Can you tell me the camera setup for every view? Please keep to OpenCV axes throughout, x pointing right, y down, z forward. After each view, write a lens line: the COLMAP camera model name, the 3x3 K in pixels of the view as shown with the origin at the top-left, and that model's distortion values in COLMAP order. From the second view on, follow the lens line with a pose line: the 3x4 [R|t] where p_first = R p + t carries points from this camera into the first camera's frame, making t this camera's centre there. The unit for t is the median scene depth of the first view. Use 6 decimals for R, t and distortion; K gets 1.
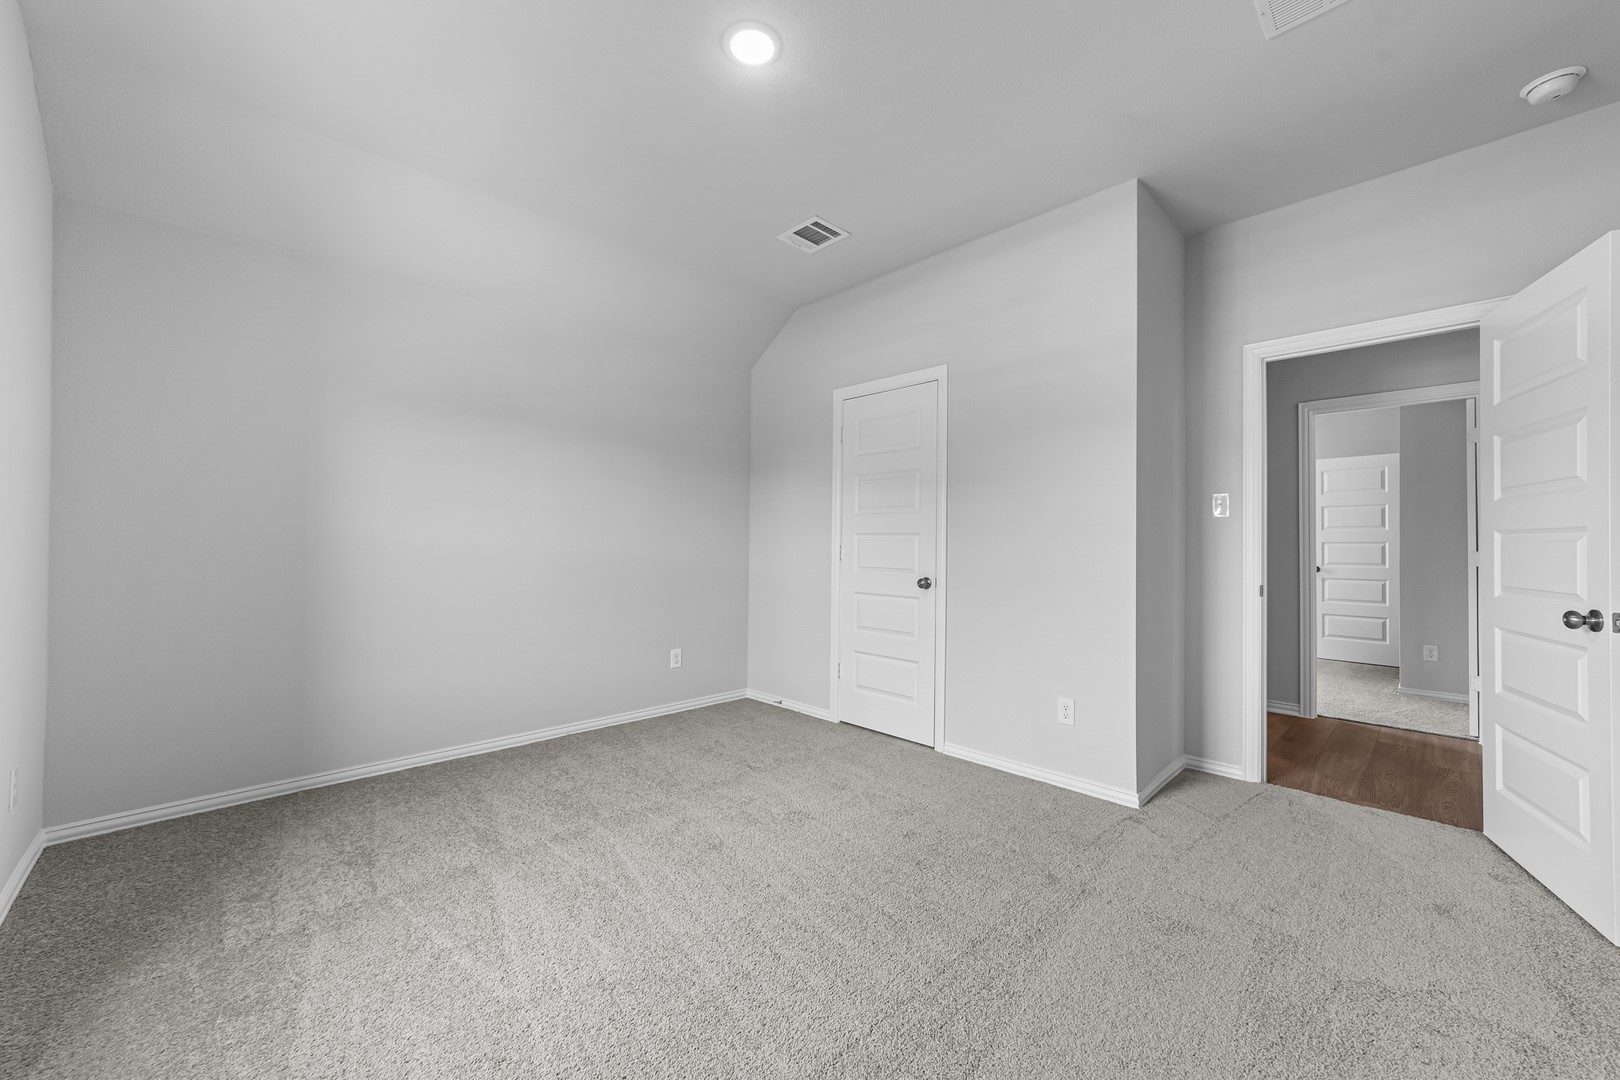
lens RADIAL K [[618.8, 0, 809.9], [0, 618.8, 540.3], [0, 0, 1]] dist [0.017968, 0.000514]
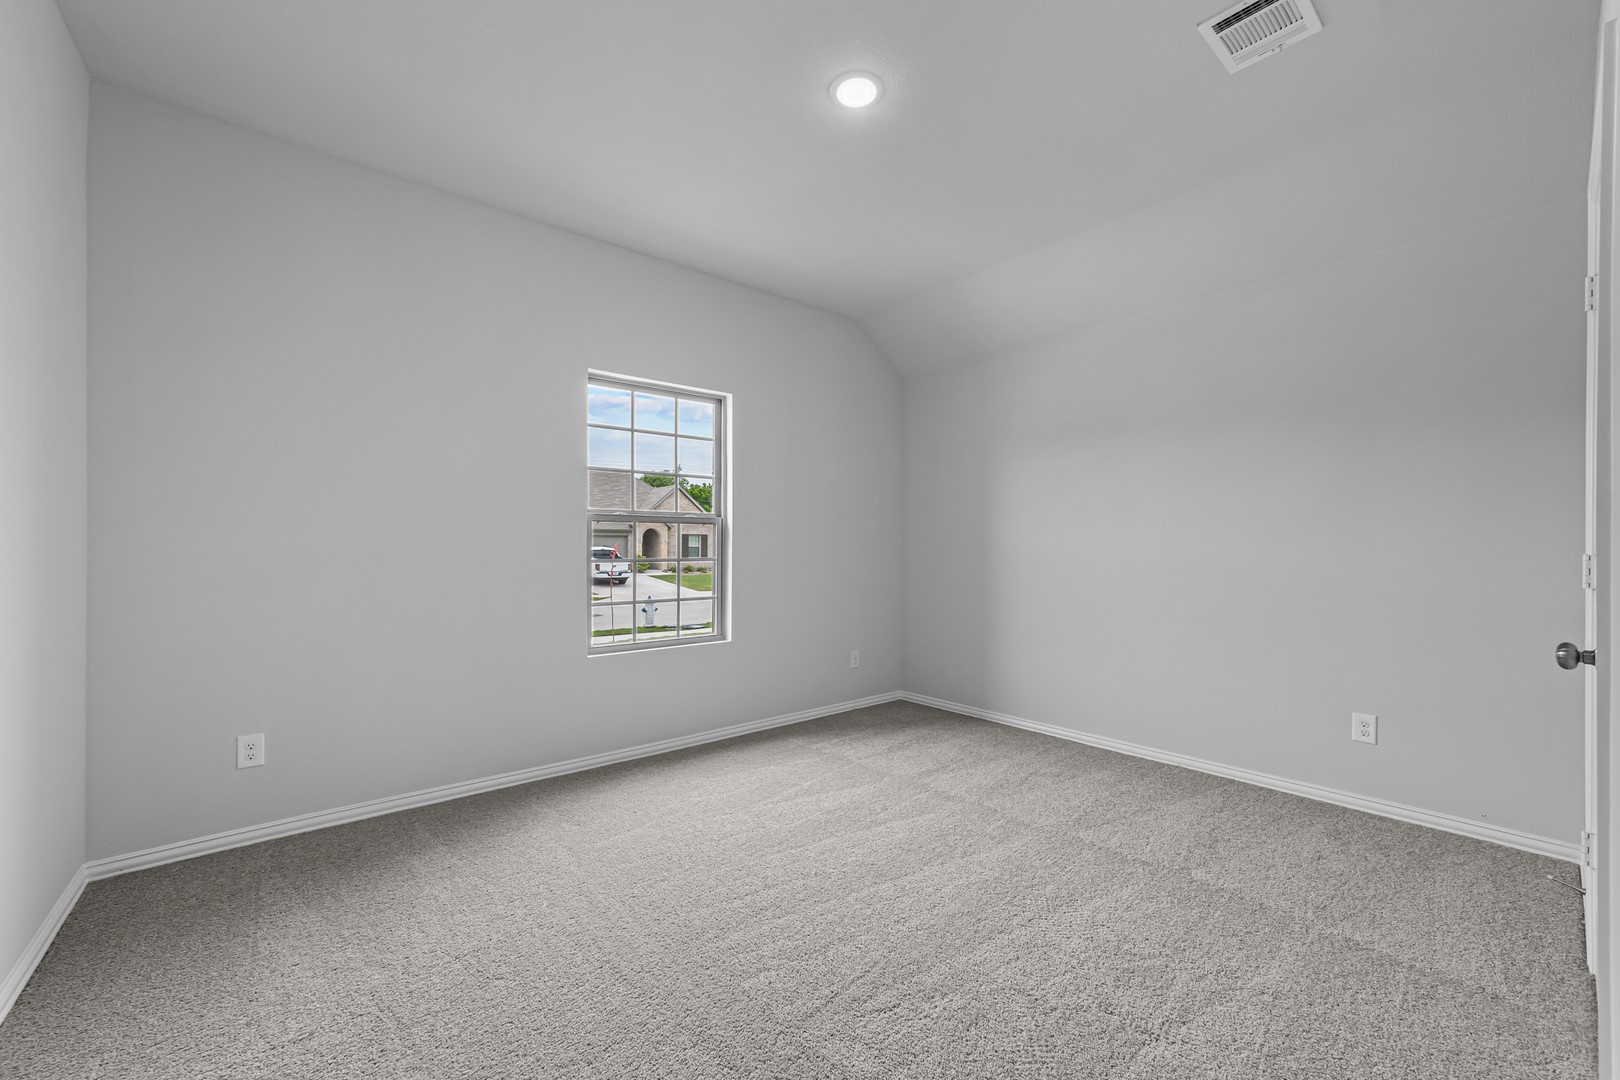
lens RADIAL K [[618.8, 0, 840.6], [0, 618.8, 543.8], [0, 0, 1]] dist [0.017968, 0.000514]
pose [[-0.019936, -0.019026, -0.999620, 0.698260], [0.008479, 0.999780, -0.019198, -0.000264], [0.999765, -0.008859, -0.019771, 0.673508]]
